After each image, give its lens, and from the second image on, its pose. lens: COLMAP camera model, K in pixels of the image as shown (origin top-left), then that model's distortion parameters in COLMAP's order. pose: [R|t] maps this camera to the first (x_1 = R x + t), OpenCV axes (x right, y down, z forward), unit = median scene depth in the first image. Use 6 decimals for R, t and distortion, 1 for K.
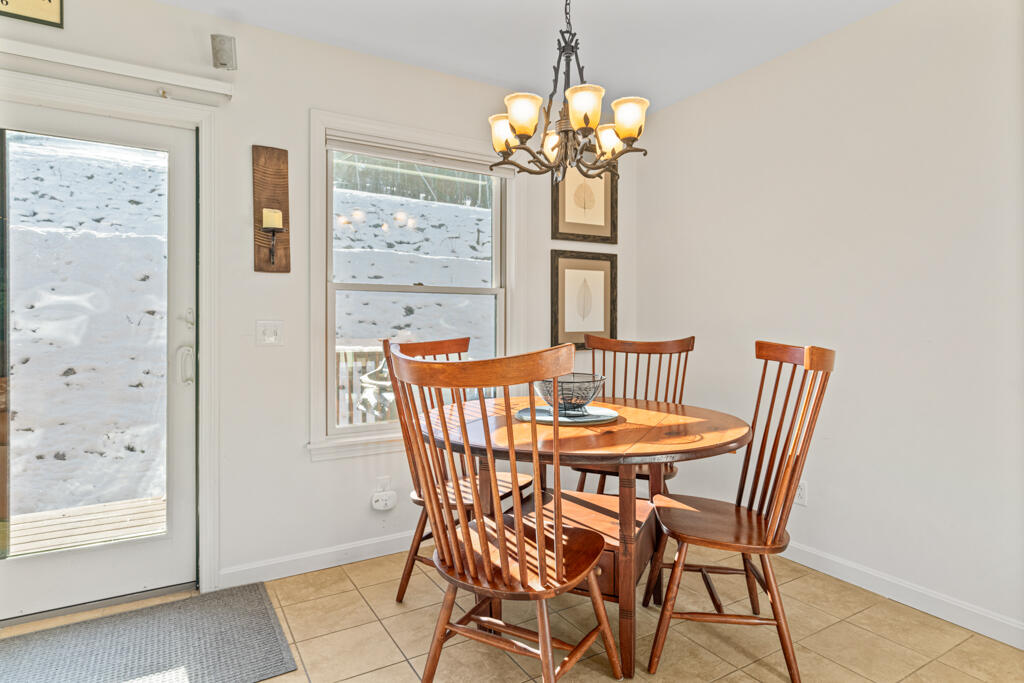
lens RADIAL K [[561.9, 0, 510.2], [0, 561.9, 332.9], [0, 0, 1]] dist [-0.000461, 0.000444]
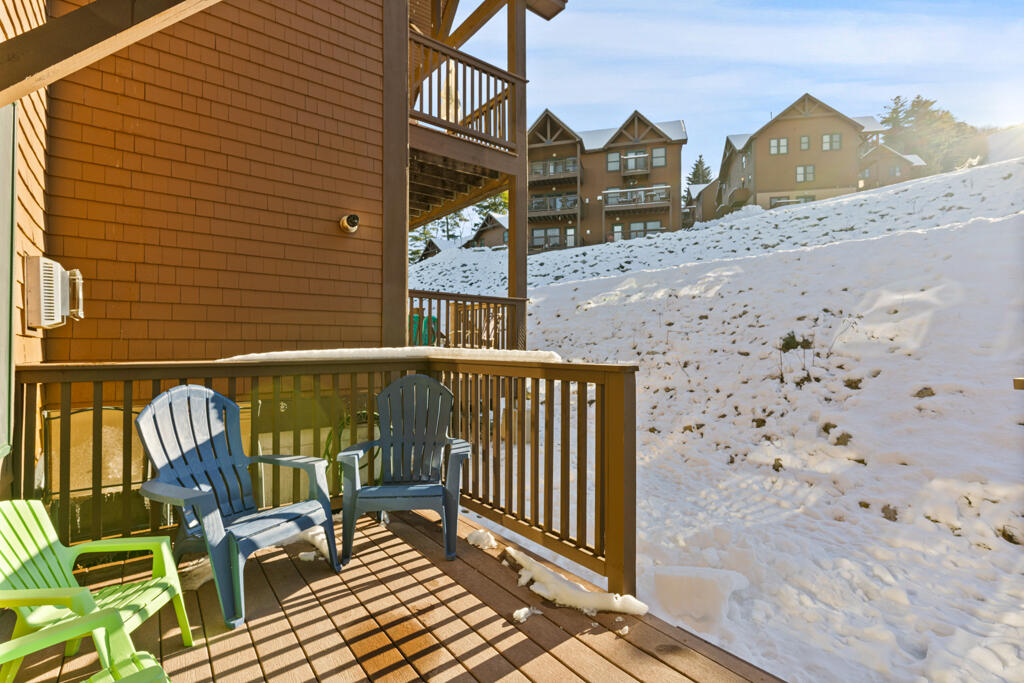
lens RADIAL K [[493.3, 0, 515.2], [0, 493.3, 339.3], [0, 0, 1]] dist [0.000588, -0.000300]
pose [[0.124626, -0.015475, -0.992083, -0.210181], [-0.011474, 0.999789, -0.017037, 0.017505], [0.992137, 0.013507, 0.124422, 0.389095]]
